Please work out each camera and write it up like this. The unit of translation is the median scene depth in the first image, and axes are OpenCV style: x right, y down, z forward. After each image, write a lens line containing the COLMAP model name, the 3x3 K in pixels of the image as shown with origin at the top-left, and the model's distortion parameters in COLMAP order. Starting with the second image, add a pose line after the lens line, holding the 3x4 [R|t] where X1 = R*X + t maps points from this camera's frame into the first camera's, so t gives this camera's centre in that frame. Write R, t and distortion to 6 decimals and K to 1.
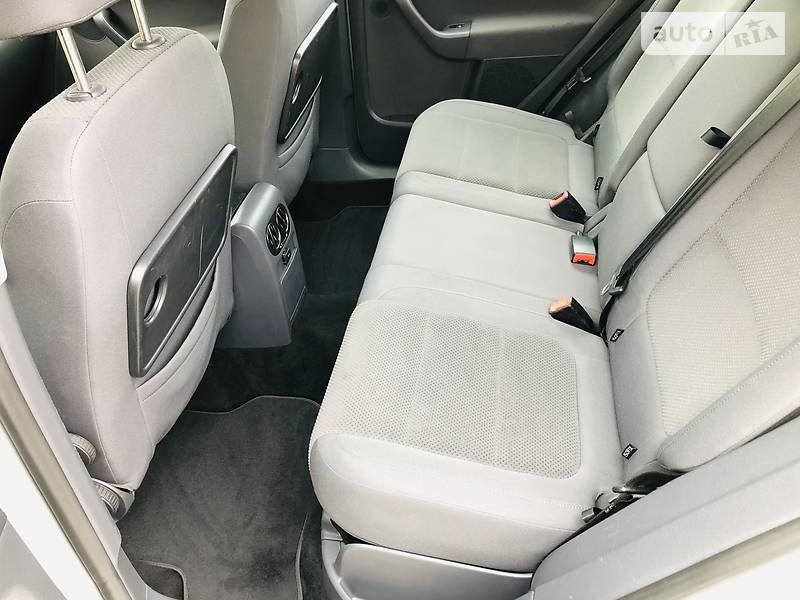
lens RADIAL K [[654.5, 0, 400.3], [0, 654.5, 301.1], [0, 0, 1]] dist [0.017702, -0.006849]
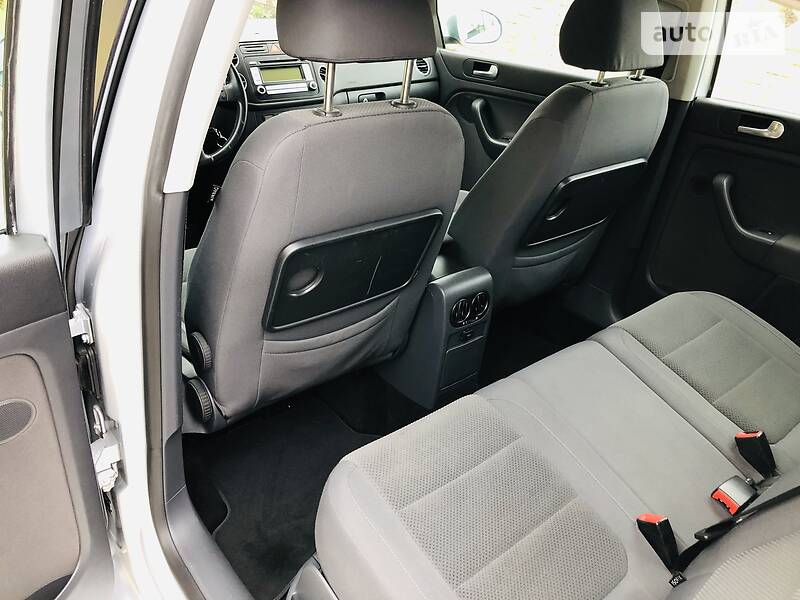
lens RADIAL K [[654.5, 0, 397.6], [0, 654.5, 296.8], [0, 0, 1]] dist [0.017702, -0.006849]
pose [[0.738876, 0.463330, -0.489273, 0.266936], [-0.550434, 0.833841, -0.041611, -0.015610], [0.388696, 0.300058, 0.871138, 0.002389]]
